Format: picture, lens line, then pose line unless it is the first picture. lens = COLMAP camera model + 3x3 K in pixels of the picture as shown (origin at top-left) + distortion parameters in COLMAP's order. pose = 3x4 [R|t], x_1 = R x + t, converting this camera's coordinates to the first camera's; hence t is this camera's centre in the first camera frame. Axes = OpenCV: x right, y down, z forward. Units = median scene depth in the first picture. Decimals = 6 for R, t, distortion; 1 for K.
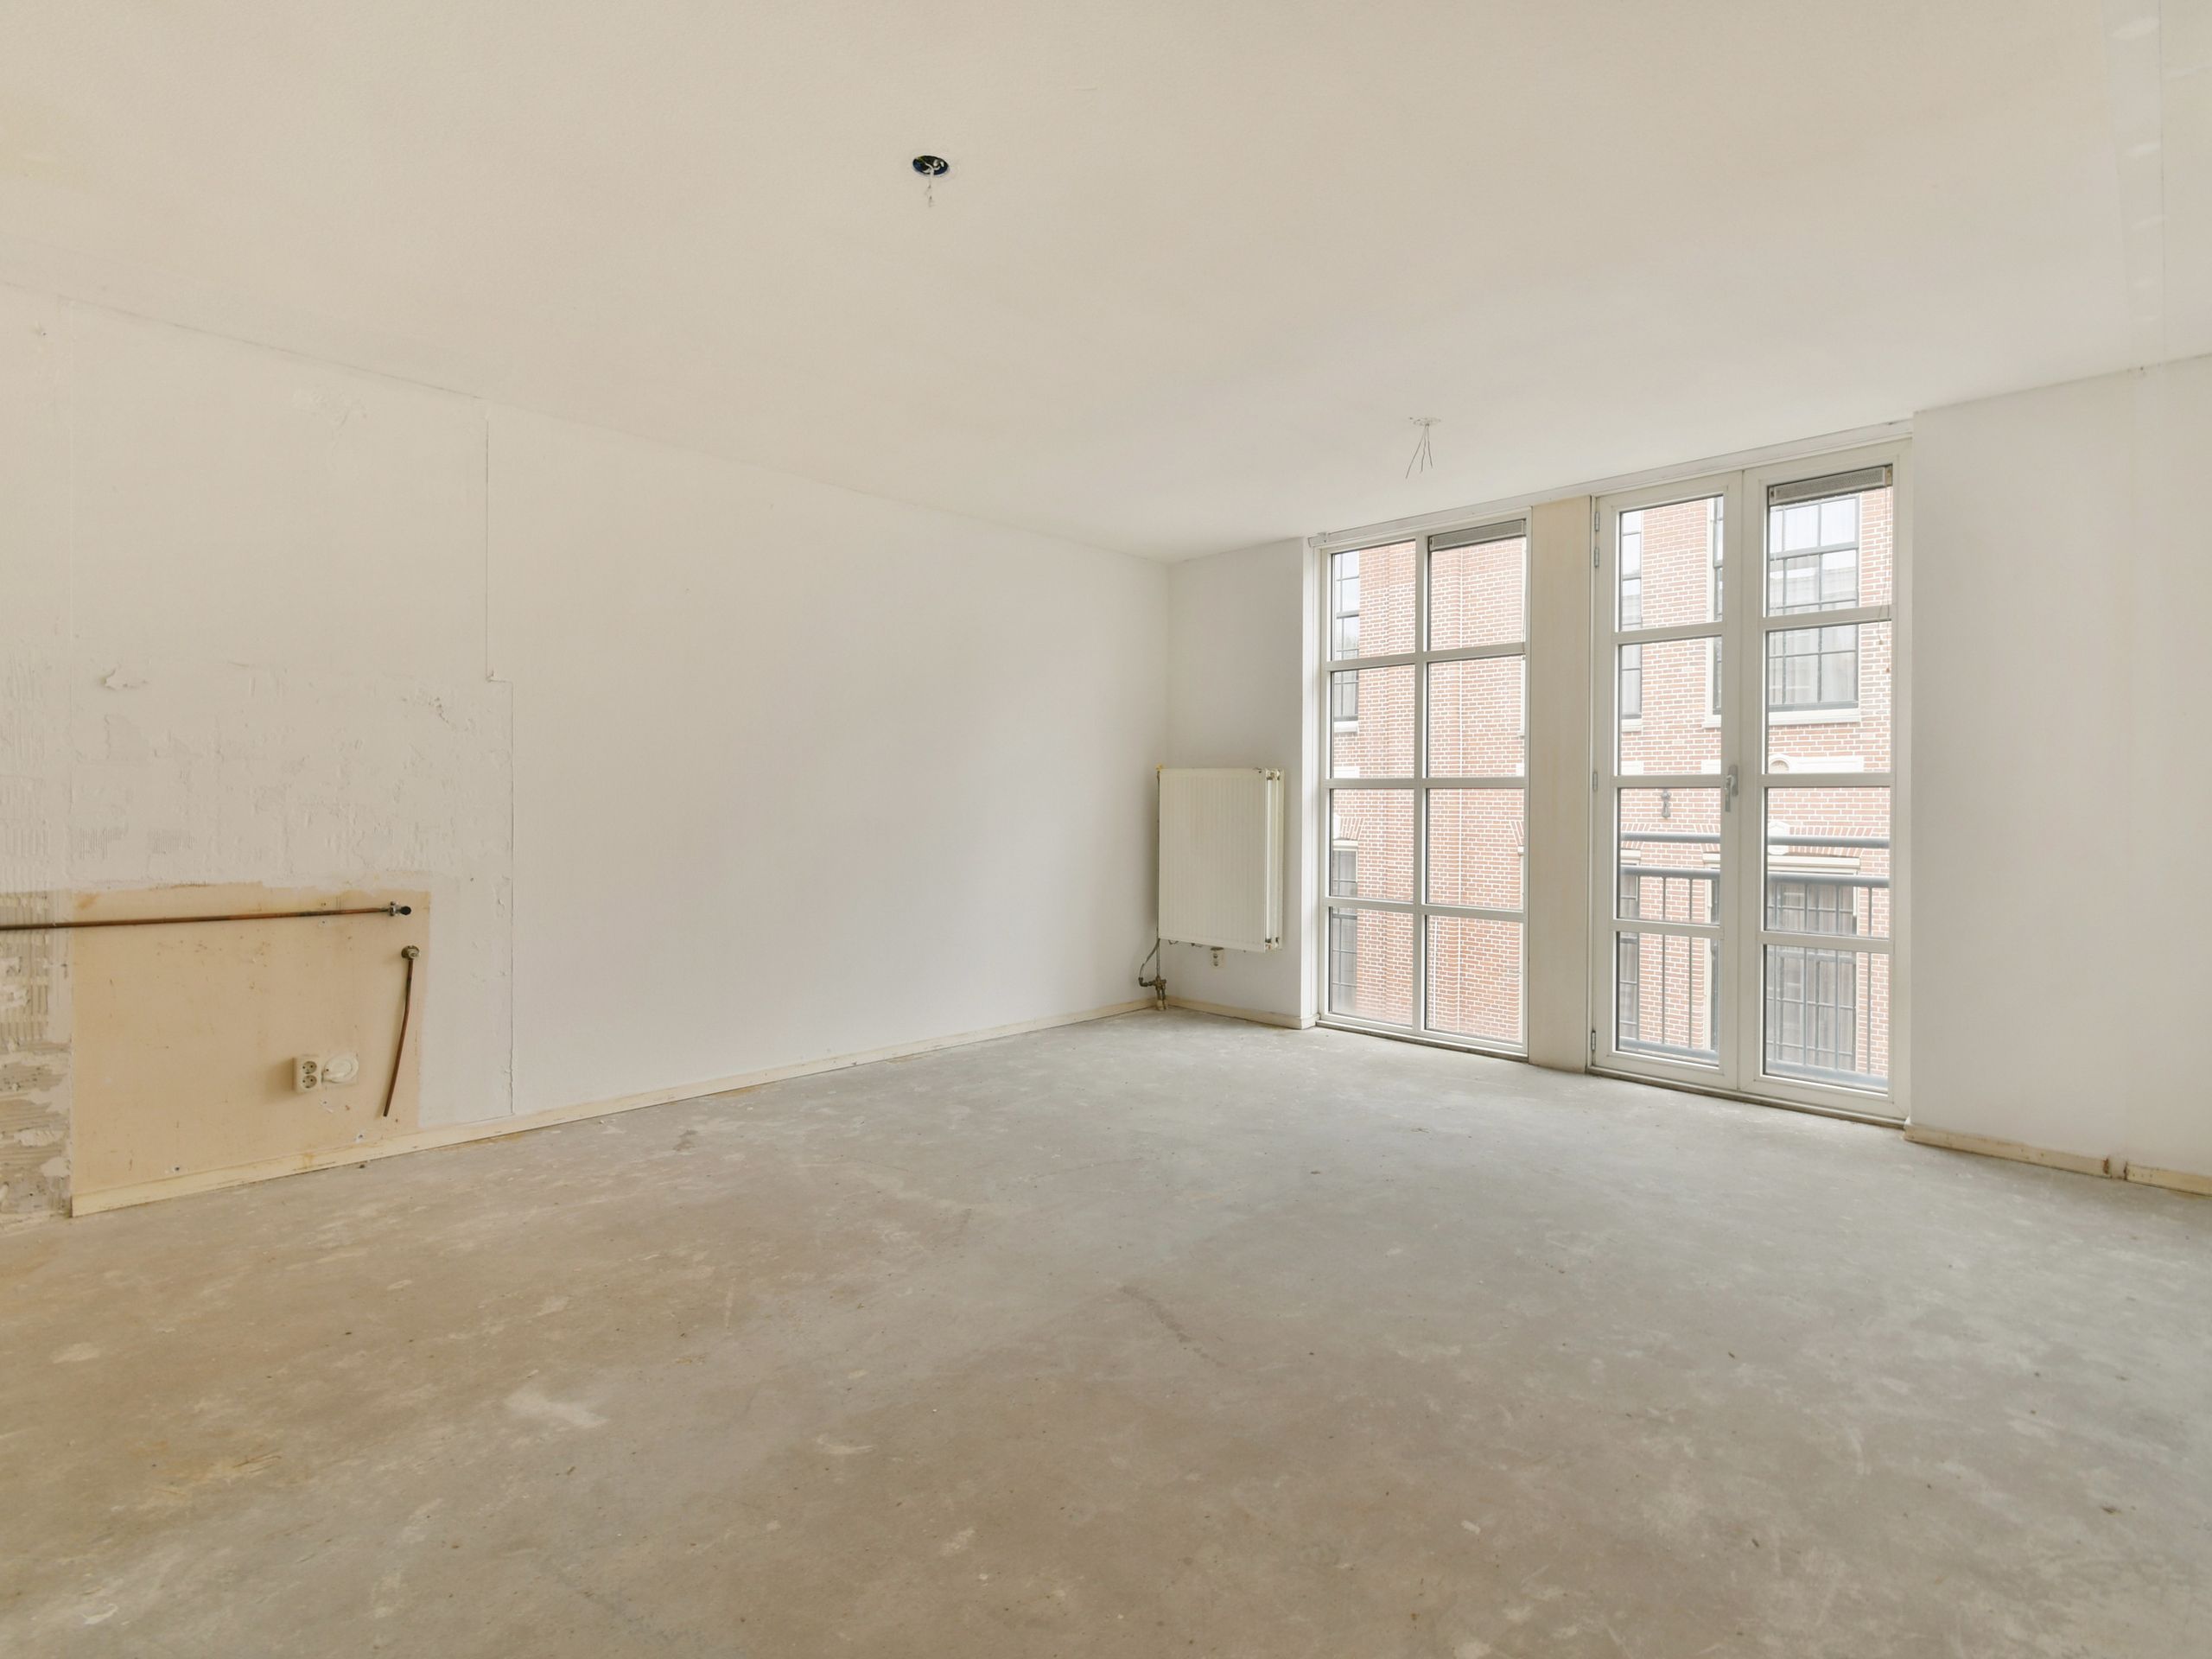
lens RADIAL K [[1112.4, 0, 1107.3], [0, 1112.4, 809.0], [0, 0, 1]] dist [0.002389, -0.001760]
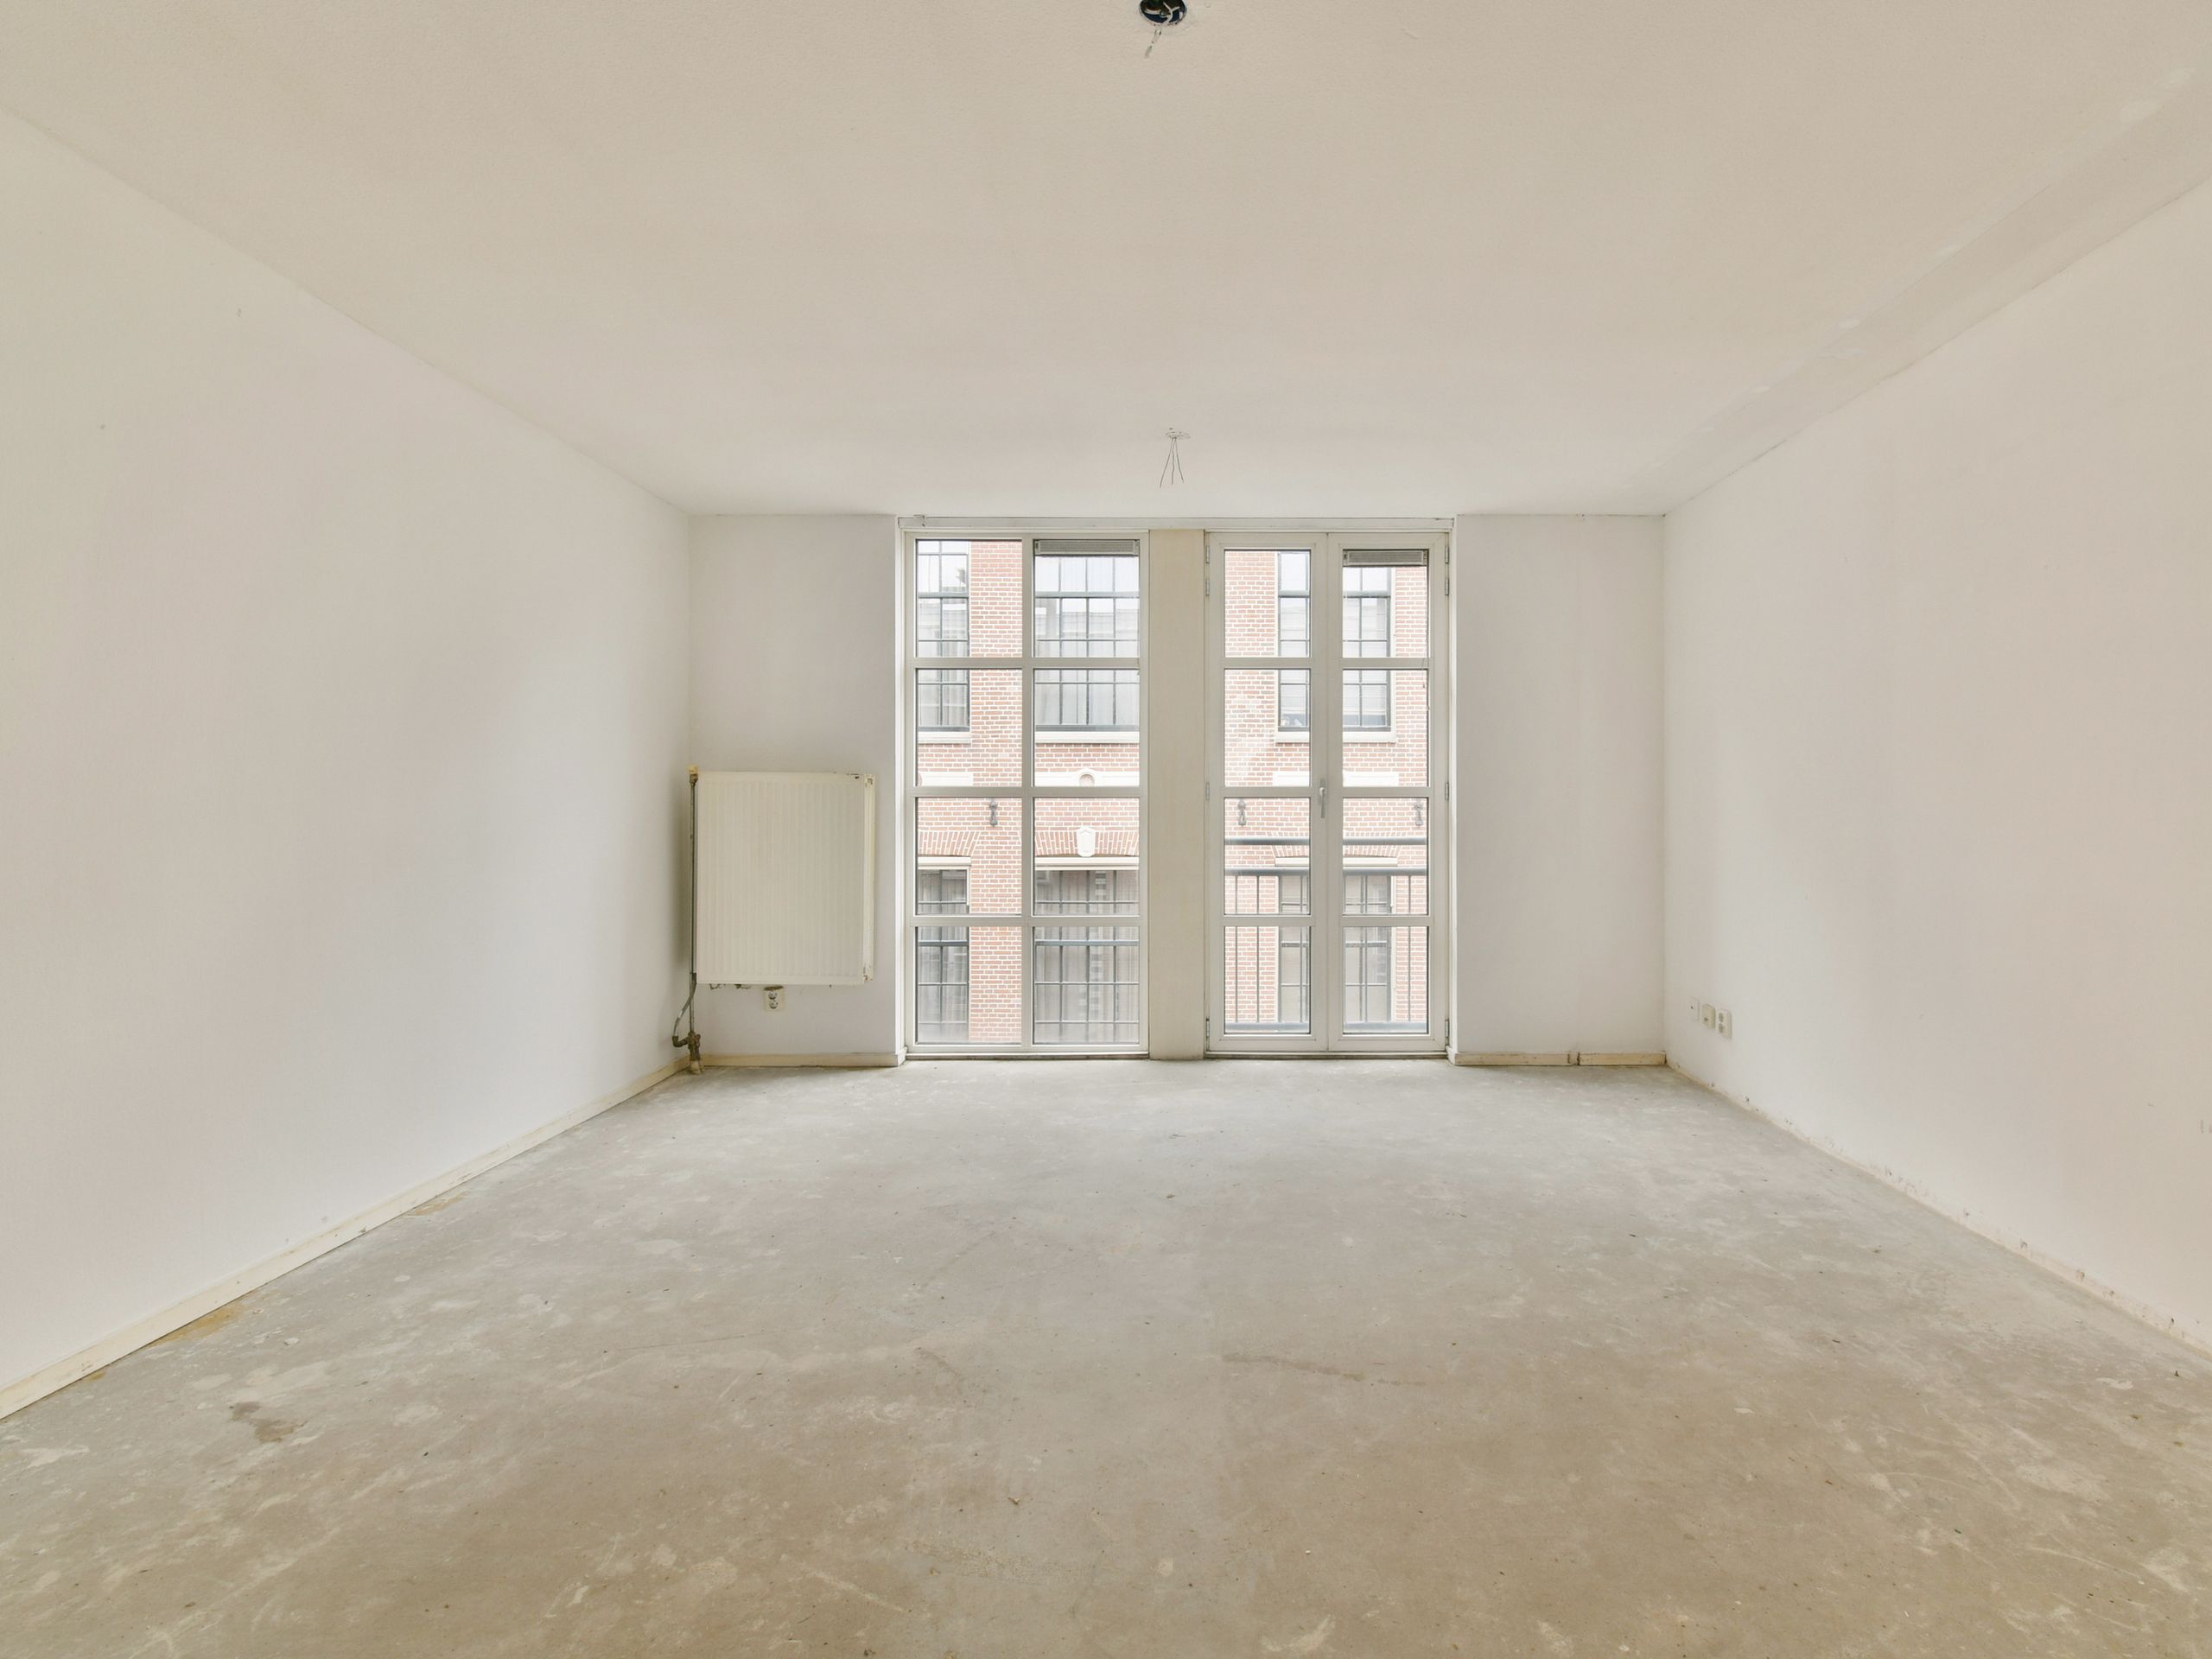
lens RADIAL K [[1147.2, 0, 1220.2], [0, 1147.2, 816.1], [0, 0, 1]] dist [0.013290, -0.018761]
pose [[0.695708, -0.007068, 0.718290, -0.397916], [0.008587, 0.999962, 0.001523, -0.002342], [-0.718273, 0.005108, 0.695742, 0.223421]]
